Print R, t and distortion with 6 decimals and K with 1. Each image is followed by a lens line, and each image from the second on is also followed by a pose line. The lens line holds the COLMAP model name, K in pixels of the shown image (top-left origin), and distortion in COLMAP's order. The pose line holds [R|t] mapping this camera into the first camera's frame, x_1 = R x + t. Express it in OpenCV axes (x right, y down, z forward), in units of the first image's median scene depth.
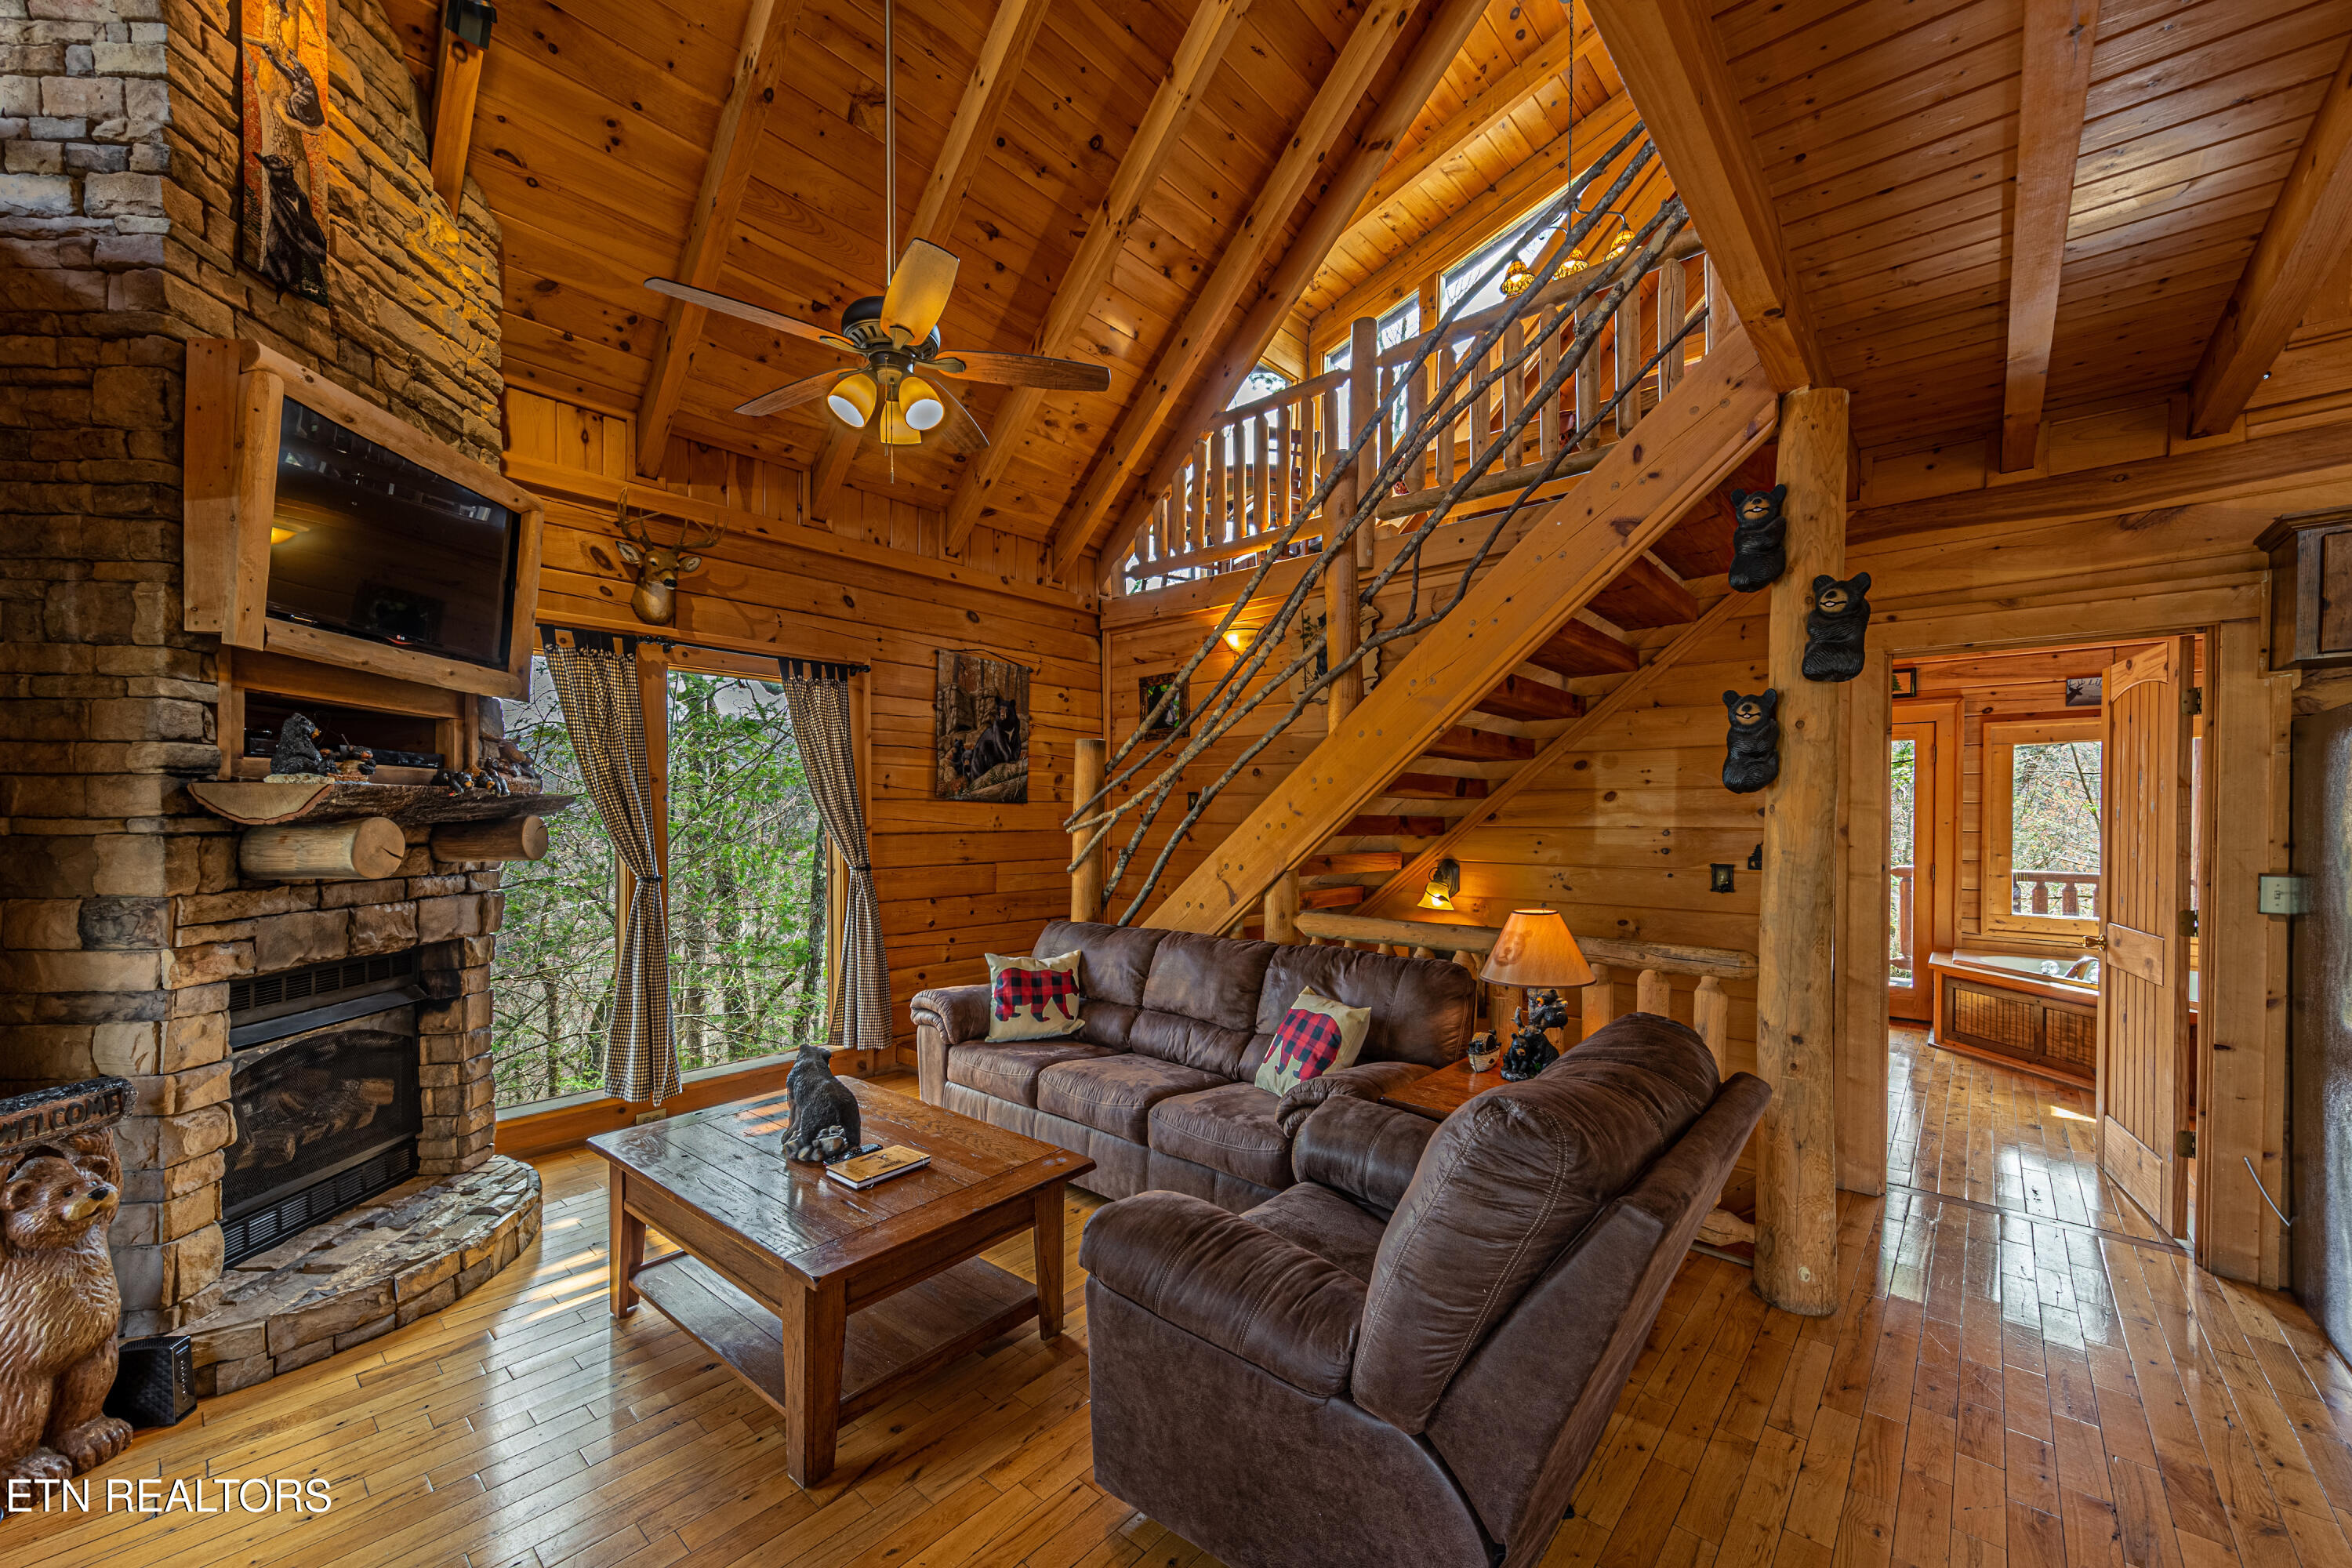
lens RADIAL K [[896.2, 0, 1142.7], [0, 896.2, 842.5], [0, 0, 1]] dist [0.011207, -0.000234]
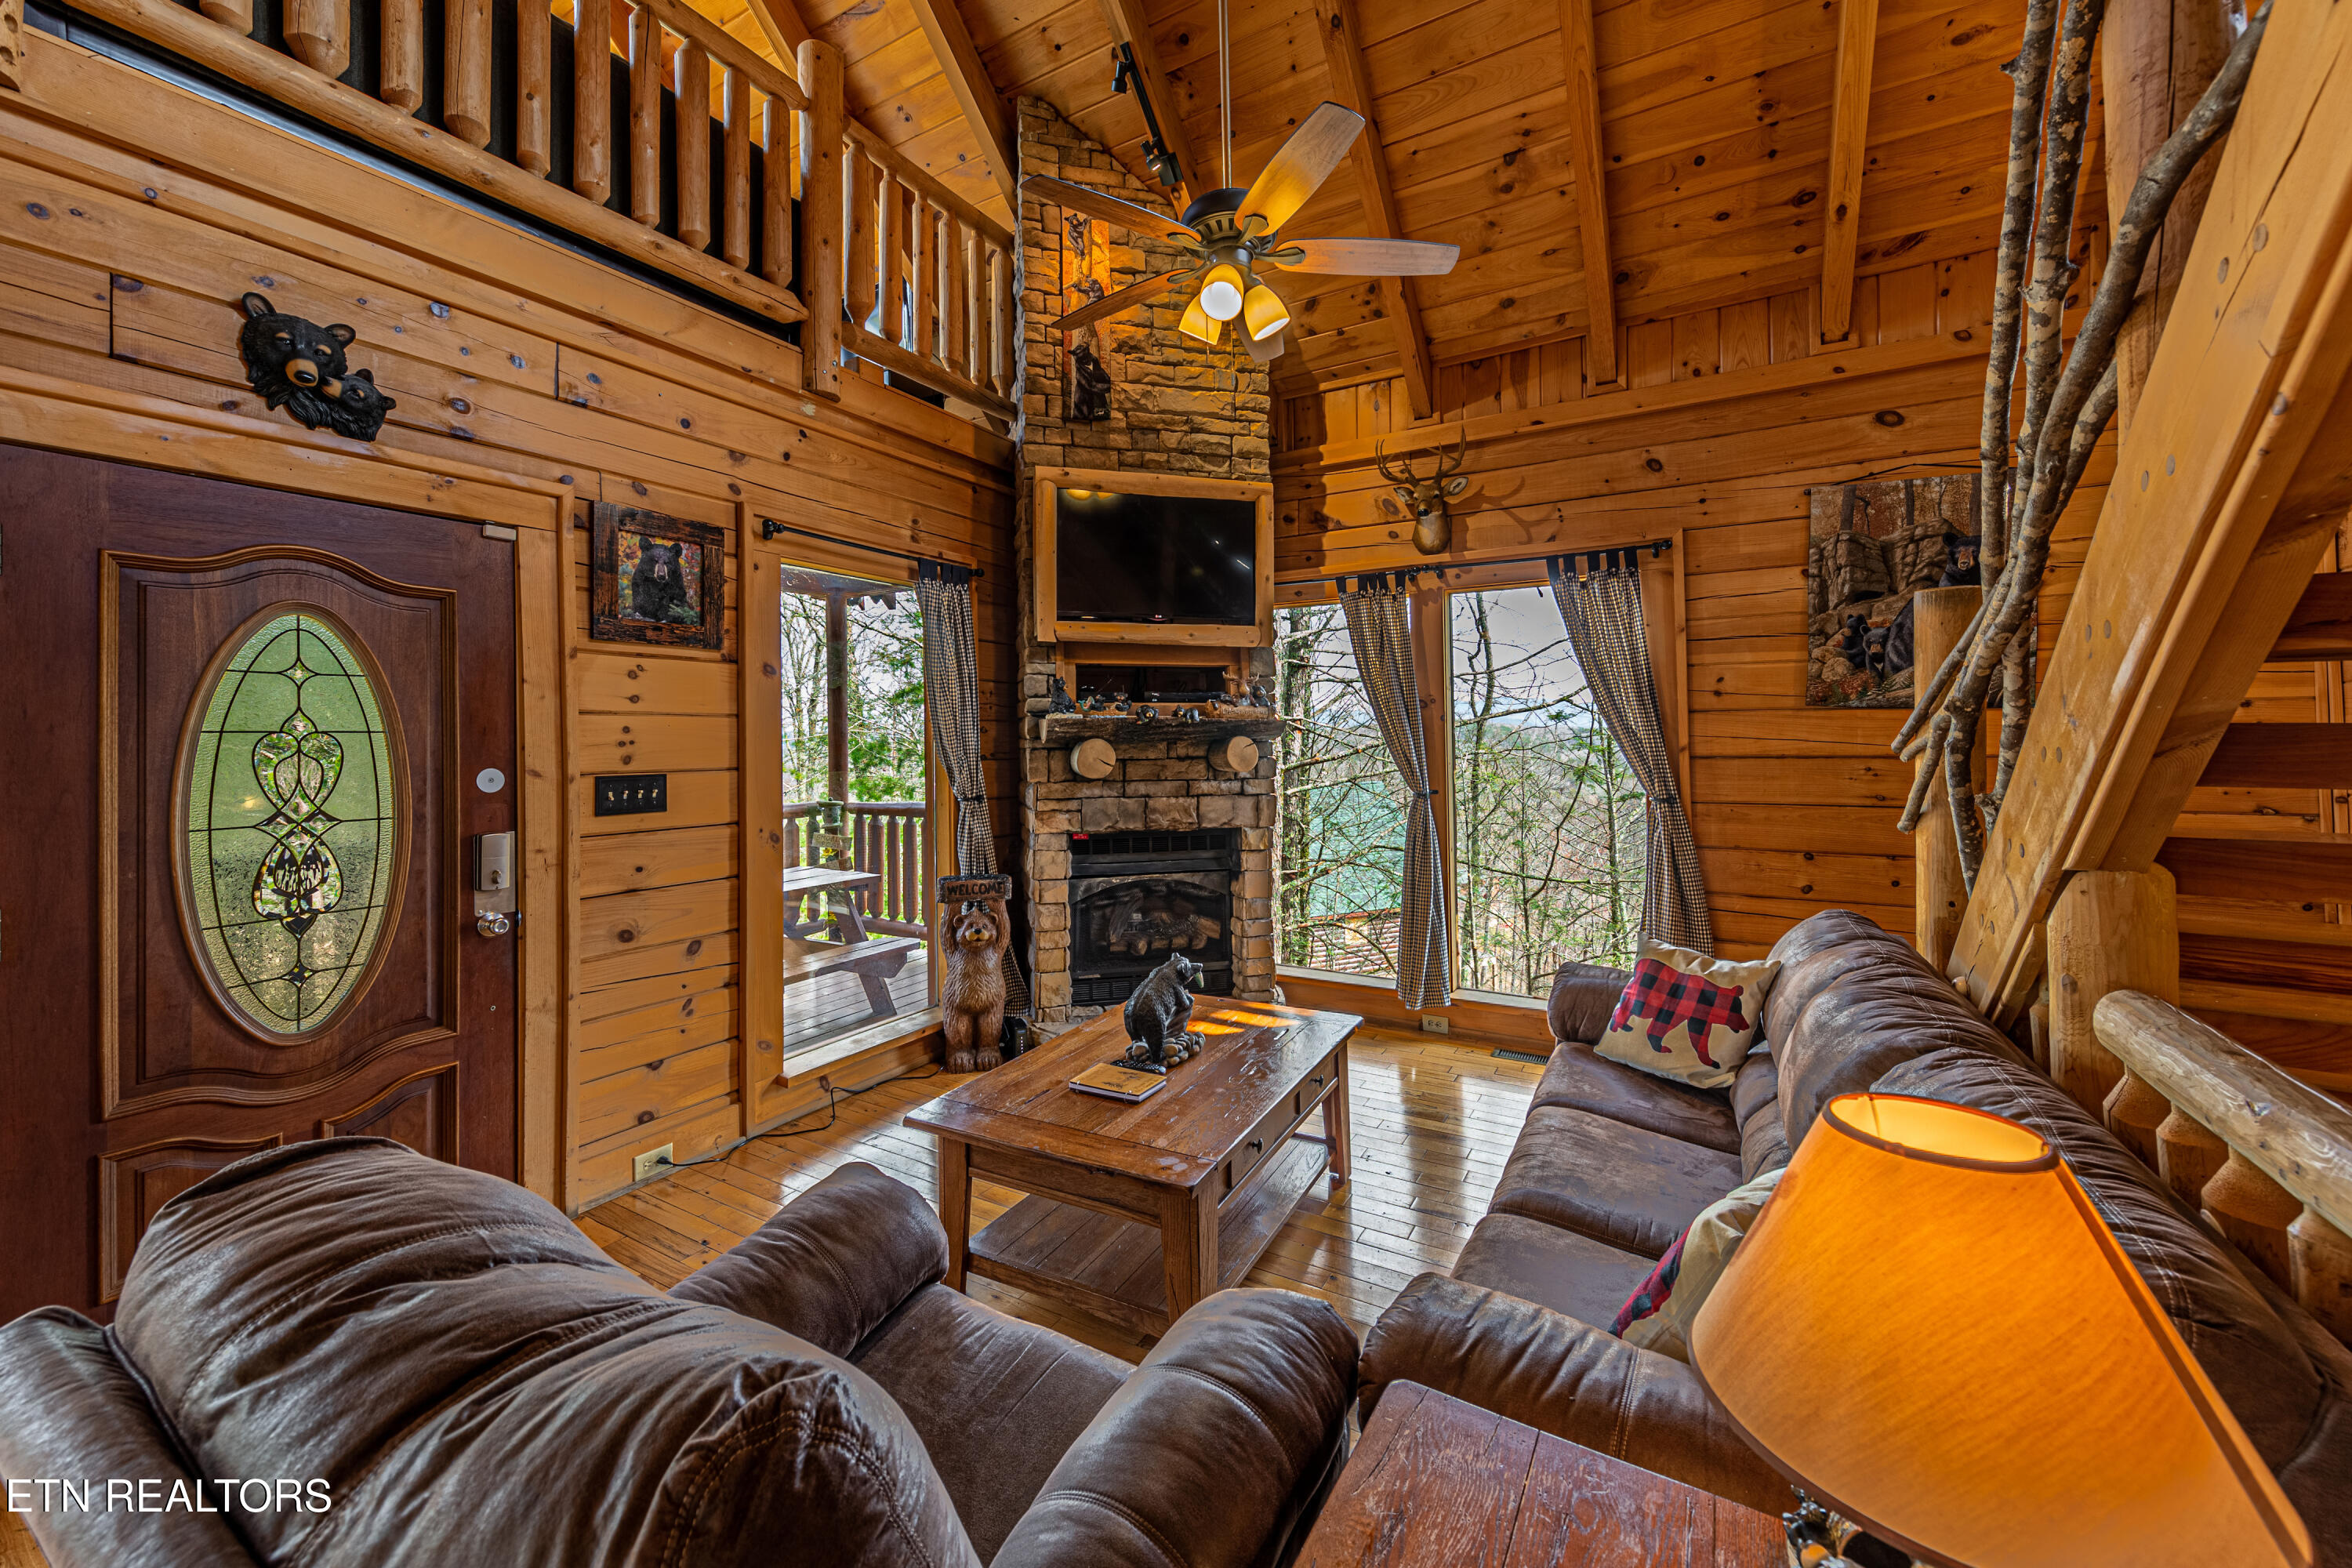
lens RADIAL K [[896.2, 0, 1218.2], [0, 896.2, 744.6], [0, 0, 1]] dist [0.011207, -0.000234]
pose [[0.234644, 0.004271, -0.972072, 0.454936], [-0.020964, 0.999780, -0.000667, -0.013829], [0.971855, 0.020535, 0.234682, 0.553272]]
